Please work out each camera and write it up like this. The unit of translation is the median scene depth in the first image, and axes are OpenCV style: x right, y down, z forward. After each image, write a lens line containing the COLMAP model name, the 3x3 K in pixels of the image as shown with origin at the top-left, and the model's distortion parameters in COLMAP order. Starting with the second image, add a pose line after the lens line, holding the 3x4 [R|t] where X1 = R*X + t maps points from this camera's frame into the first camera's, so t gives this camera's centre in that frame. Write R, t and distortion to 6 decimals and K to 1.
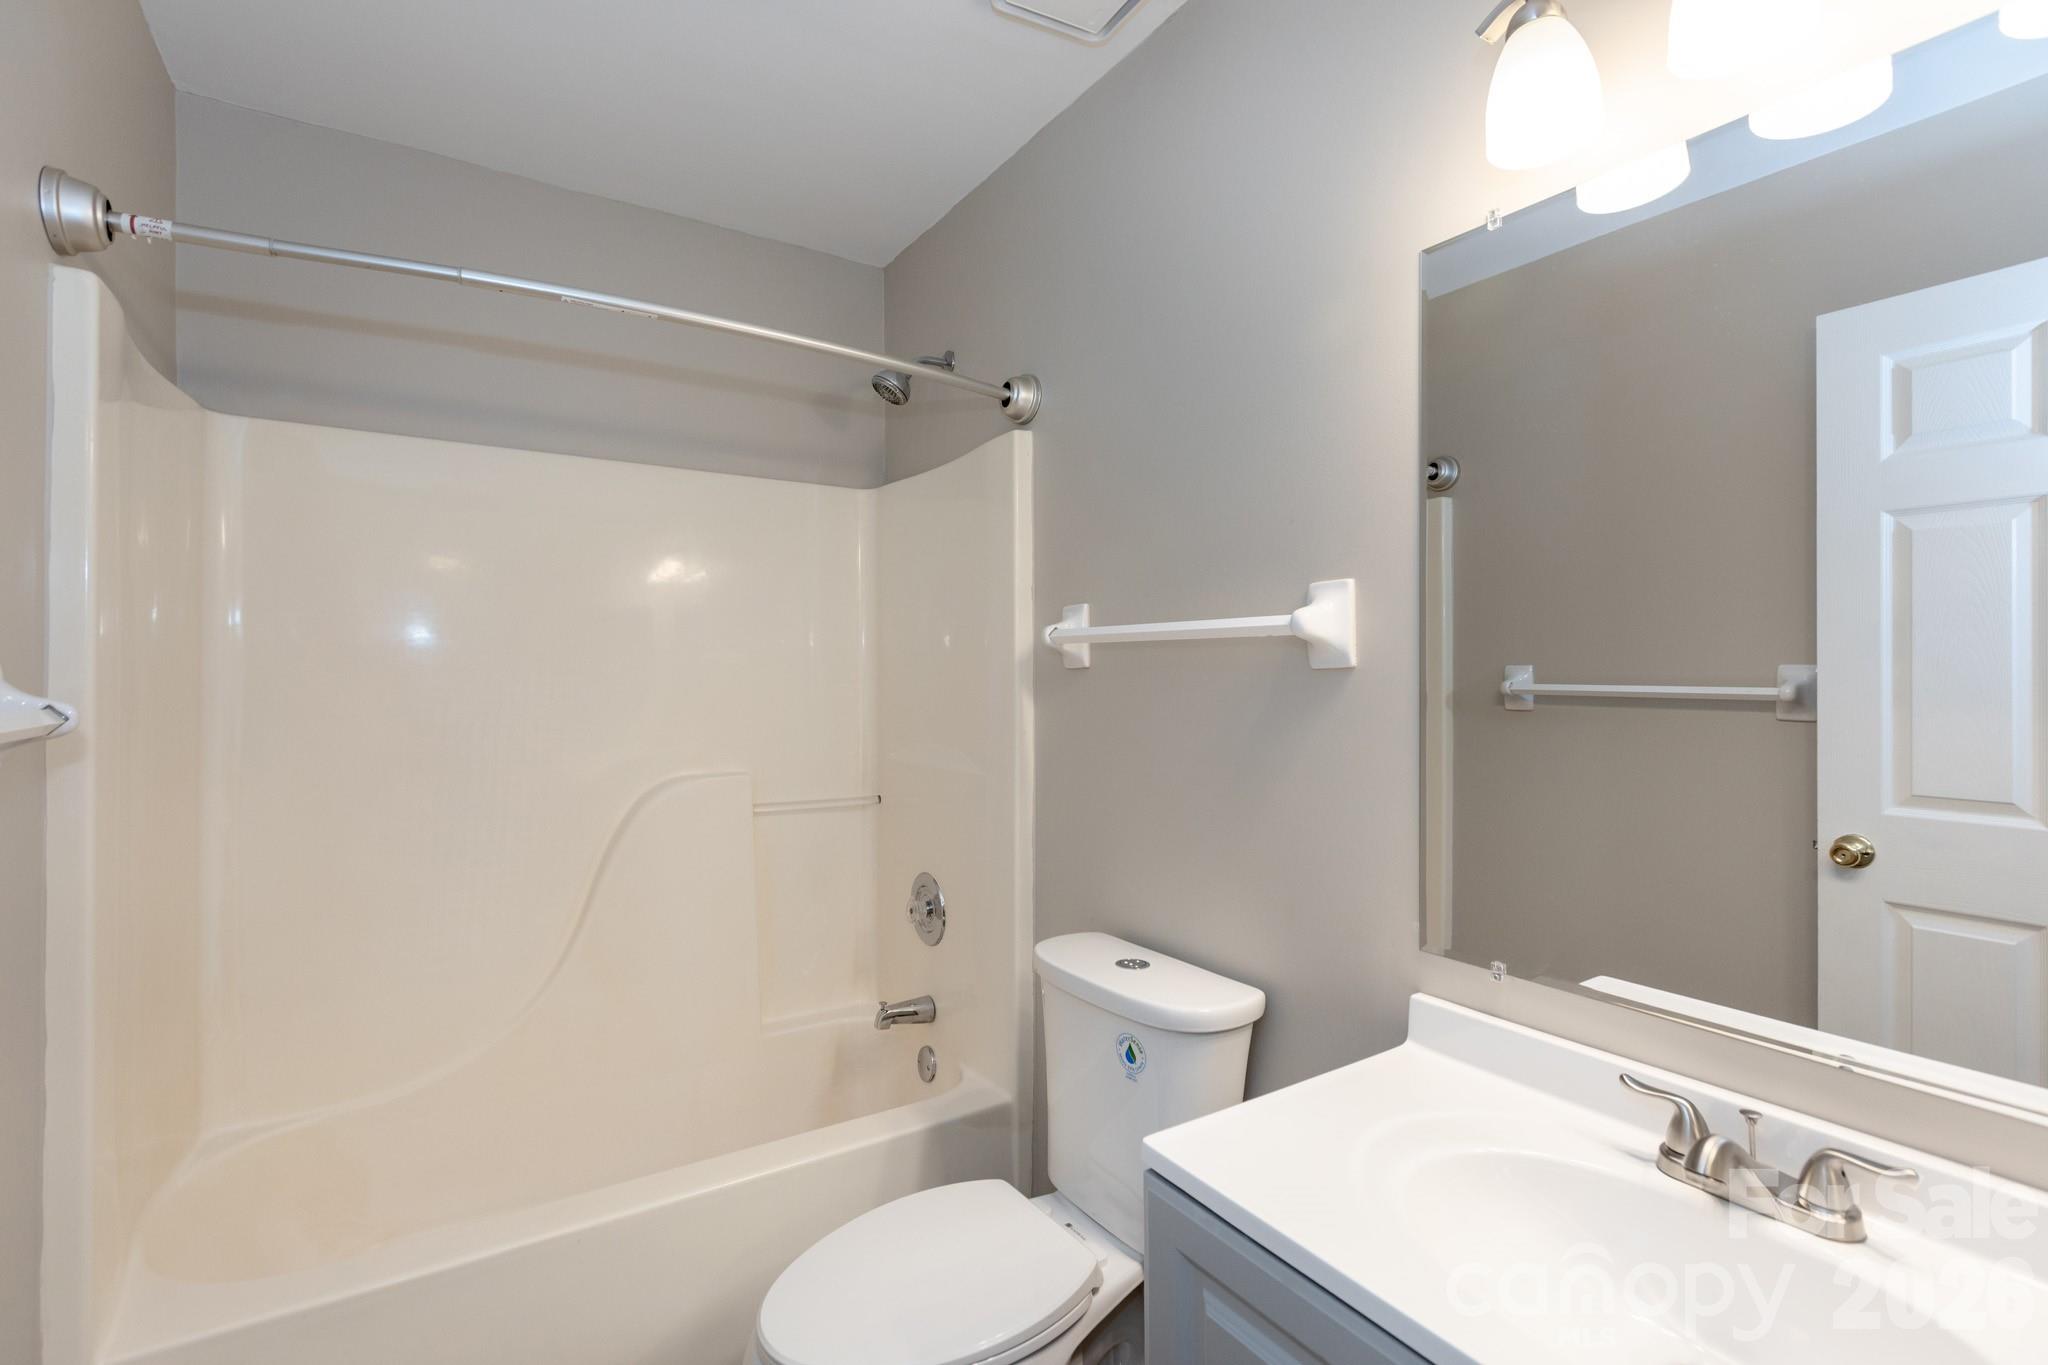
lens RADIAL K [[928.8, 0, 1020.2], [0, 928.8, 678.8], [0, 0, 1]] dist [0.007521, -0.004229]
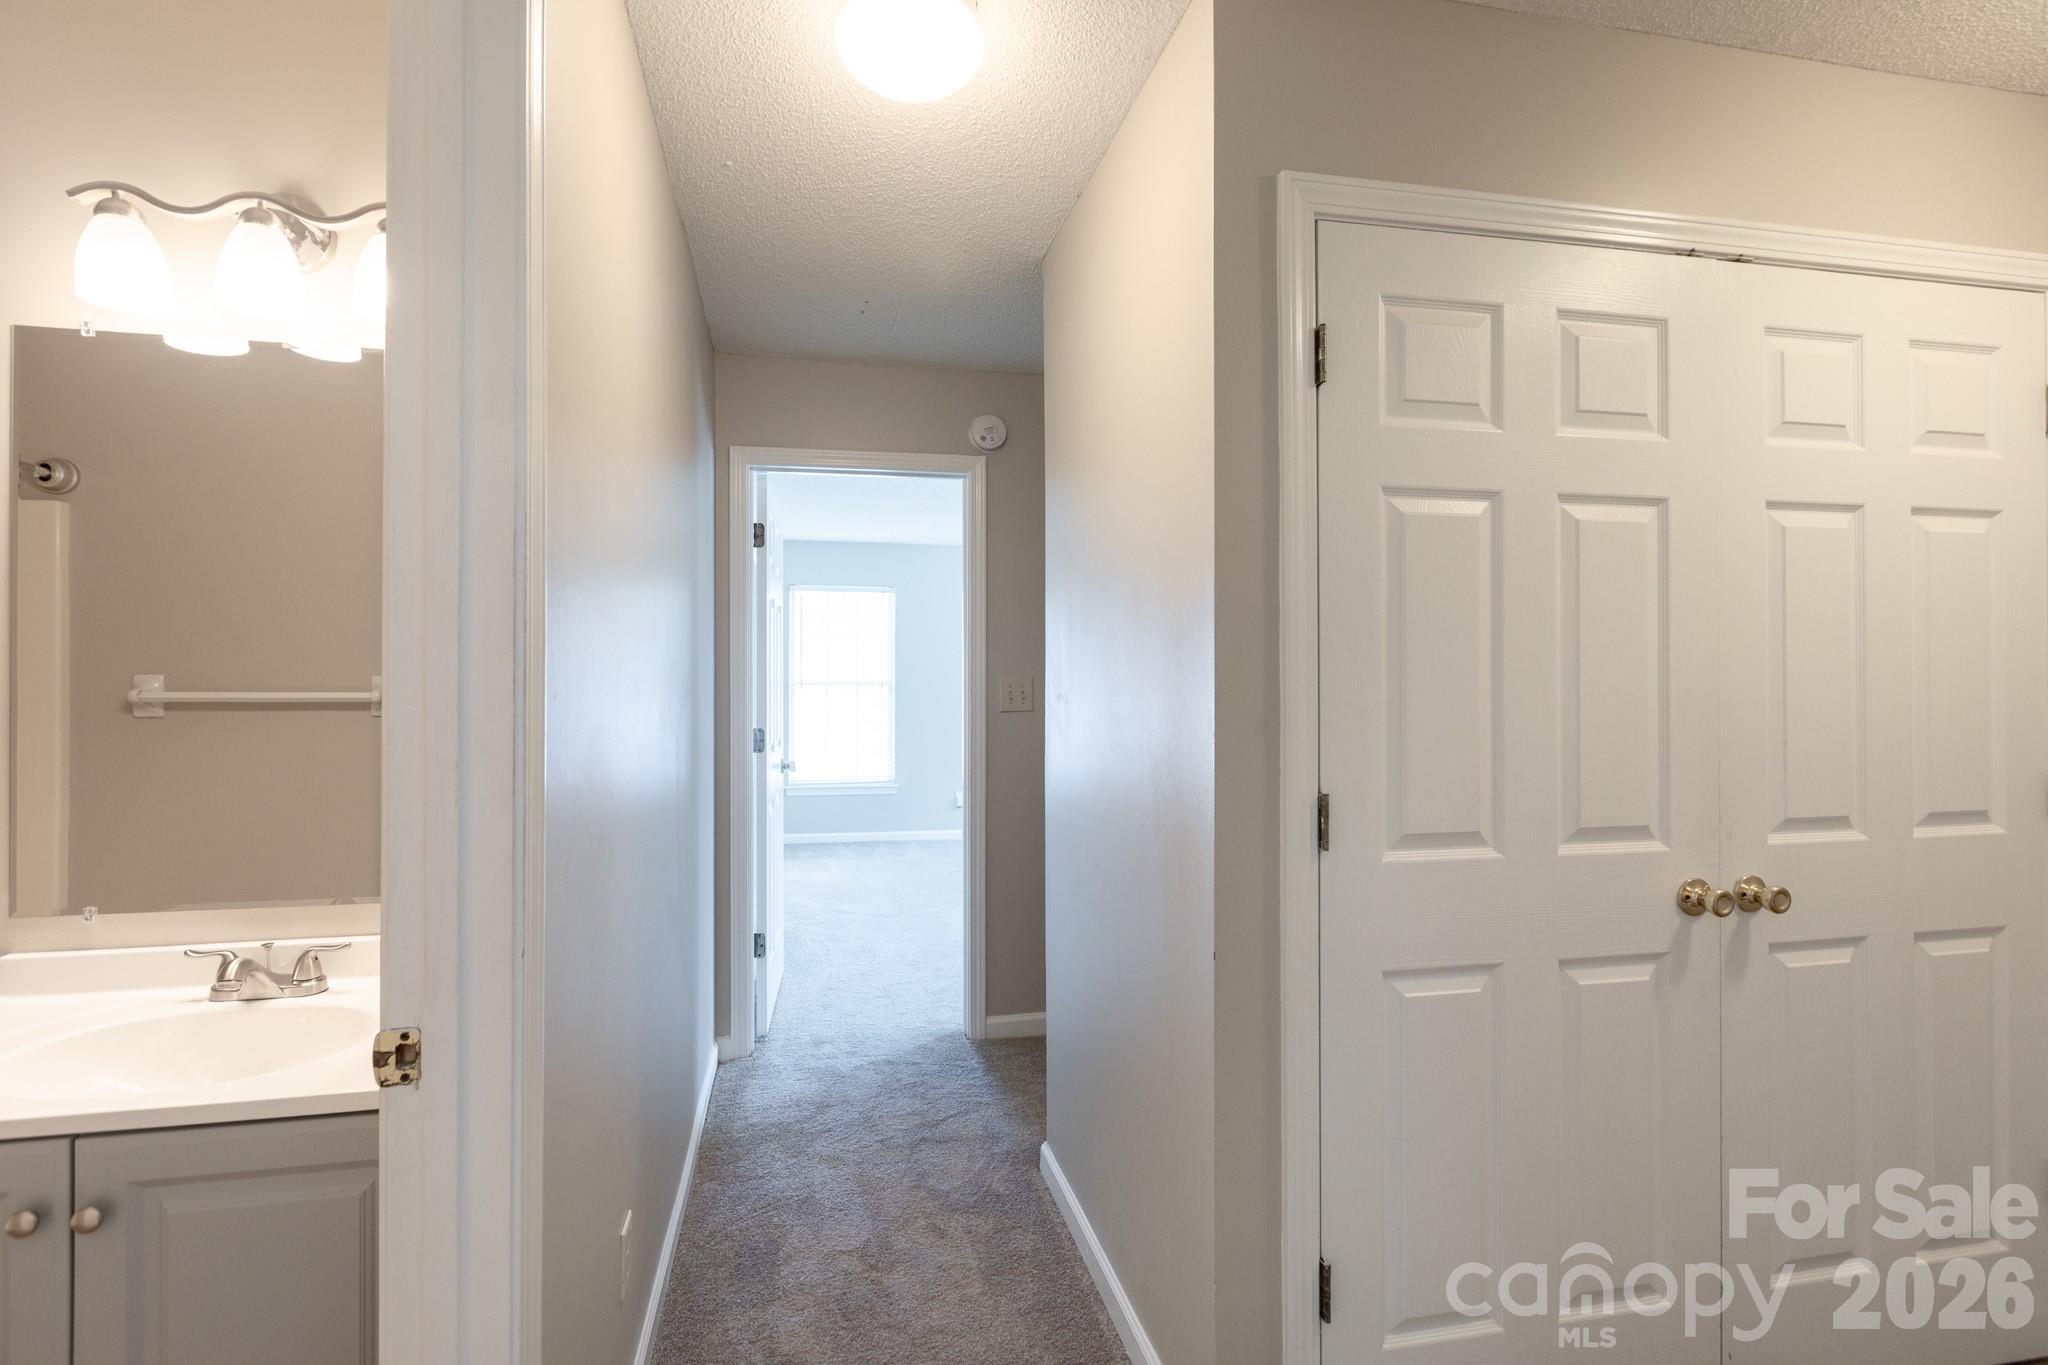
lens RADIAL K [[928.8, 0, 1015.0], [0, 928.8, 677.4], [0, 0, 1]] dist [0.007521, -0.004229]
pose [[0.352149, 0.002581, 0.935940, -0.121869], [0.004747, 0.999978, -0.004544, -0.002206], [-0.935932, 0.006044, 0.352129, -0.326514]]
